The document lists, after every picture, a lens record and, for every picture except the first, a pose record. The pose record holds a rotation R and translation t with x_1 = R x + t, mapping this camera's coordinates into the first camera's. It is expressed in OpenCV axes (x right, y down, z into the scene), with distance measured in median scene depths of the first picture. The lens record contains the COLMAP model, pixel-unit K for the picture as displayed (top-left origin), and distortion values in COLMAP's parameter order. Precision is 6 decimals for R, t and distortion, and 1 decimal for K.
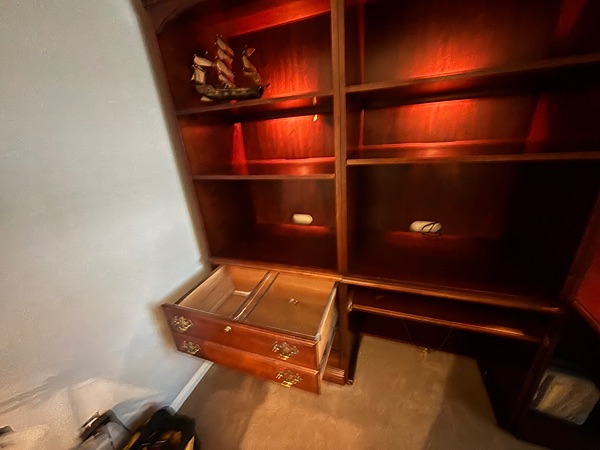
lens RADIAL K [[241.3, 0, 298.8], [0, 241.3, 226.3], [0, 0, 1]] dist [-0.000631, -0.000069]
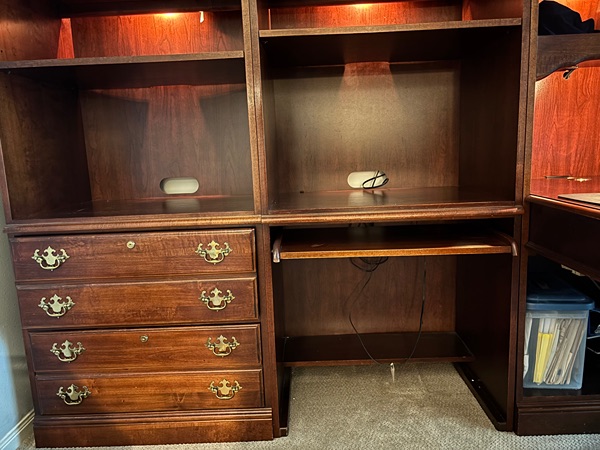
lens RADIAL K [[453.3, 0, 300.6], [0, 453.3, 225.4], [0, 0, 1]] dist [0.036255, -0.035014]
pose [[0.941179, -0.014056, 0.337616, -0.120096], [0.093435, 0.971004, -0.220046, 0.460764], [-0.324734, 0.238648, 0.915202, -0.133420]]
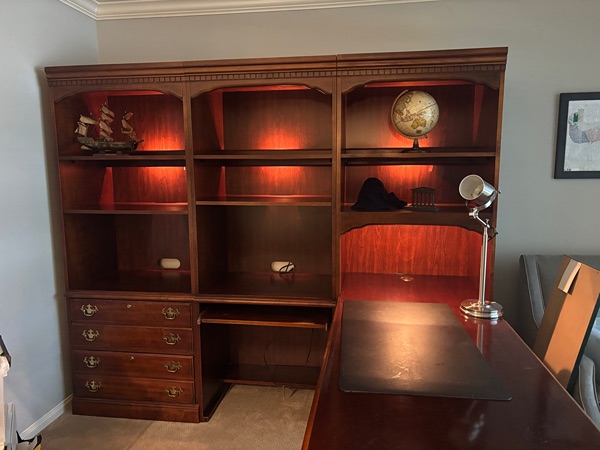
lens RADIAL K [[453.3, 0, 301.0], [0, 453.3, 225.4], [0, 0, 1]] dist [0.036255, -0.035014]
pose [[0.975842, 0.045702, 0.213644, 0.174735], [0.011597, 0.965662, -0.259541, 0.409956], [-0.218169, 0.255749, 0.941804, -1.176973]]
